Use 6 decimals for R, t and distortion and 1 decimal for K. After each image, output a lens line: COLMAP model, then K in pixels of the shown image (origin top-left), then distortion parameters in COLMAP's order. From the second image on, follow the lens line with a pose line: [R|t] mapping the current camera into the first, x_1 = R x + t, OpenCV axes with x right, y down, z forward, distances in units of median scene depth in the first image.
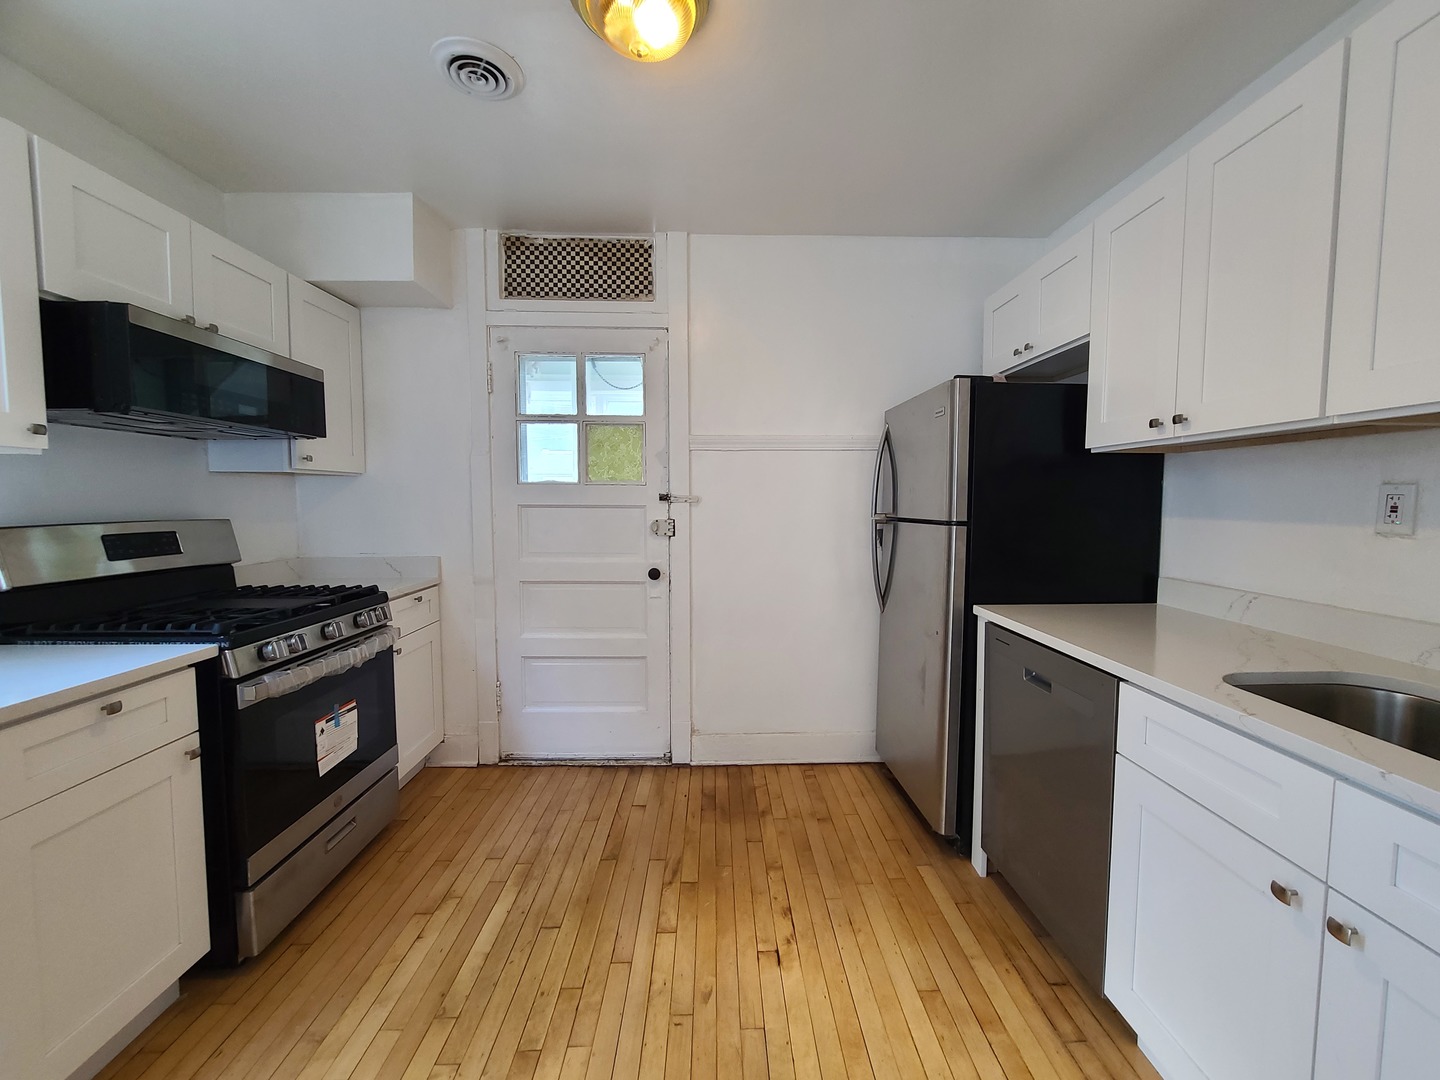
lens RADIAL K [[588.8, 0, 734.3], [0, 588.8, 535.5], [0, 0, 1]] dist [-0.003309, 0.000430]
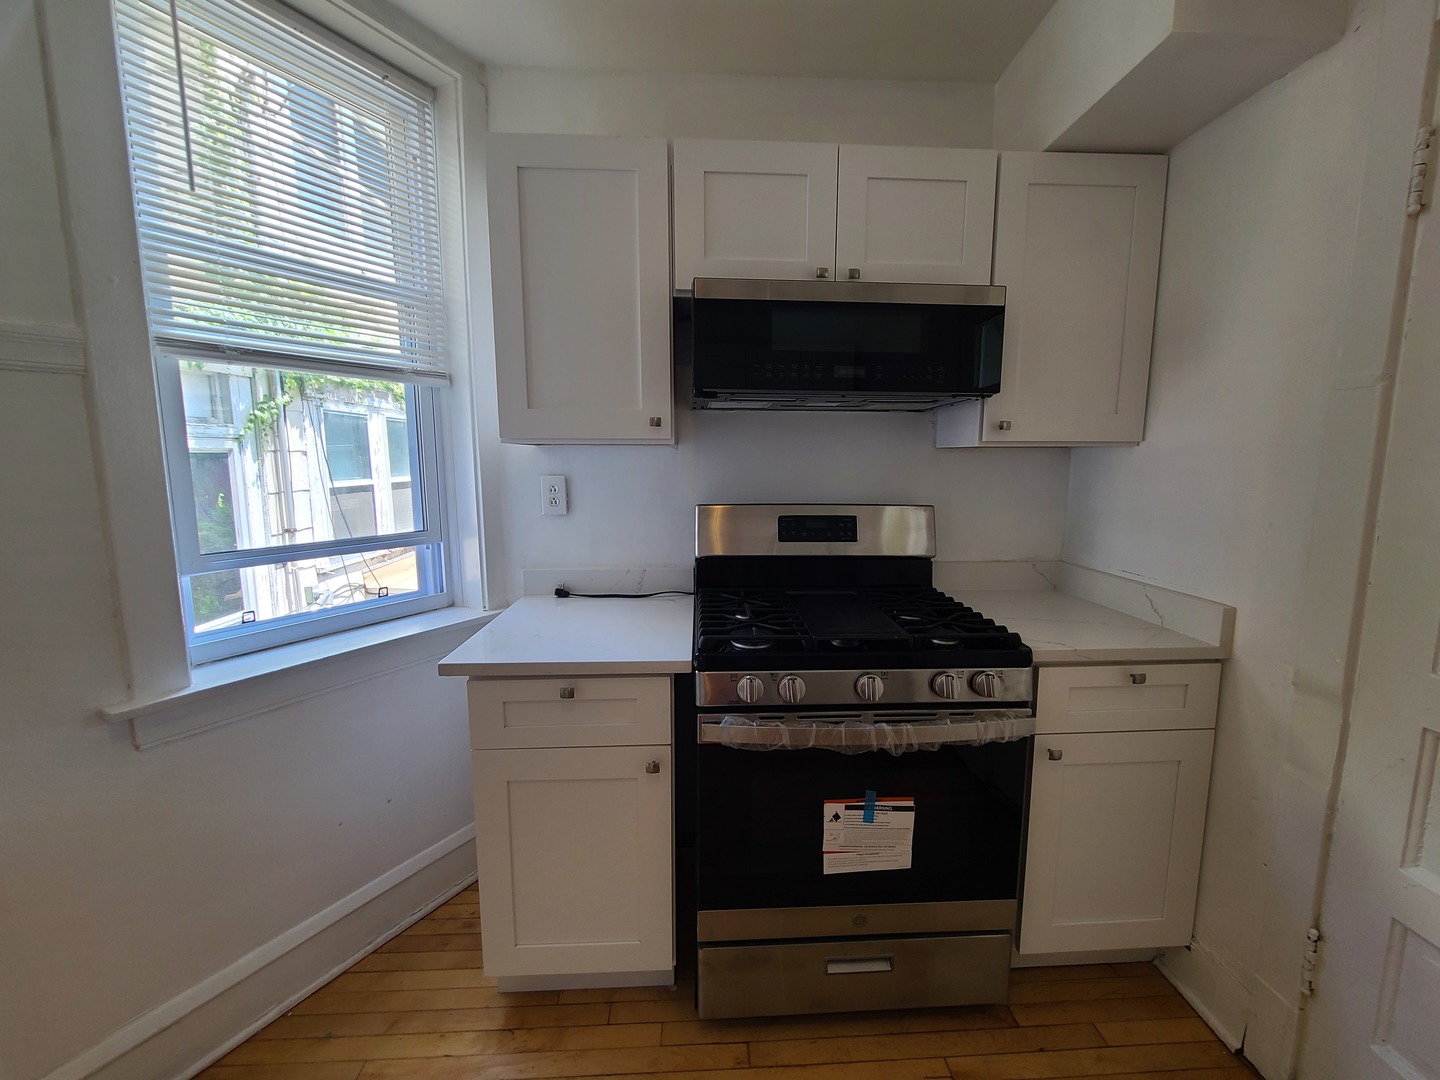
lens RADIAL K [[588.8, 0, 734.3], [0, 588.8, 535.5], [0, 0, 1]] dist [-0.003309, 0.000430]
pose [[0.022951, 0.126895, -0.991651, -0.028770], [-0.064664, 0.990023, 0.125191, -0.062121], [0.997643, 0.061251, 0.030928, 0.600358]]
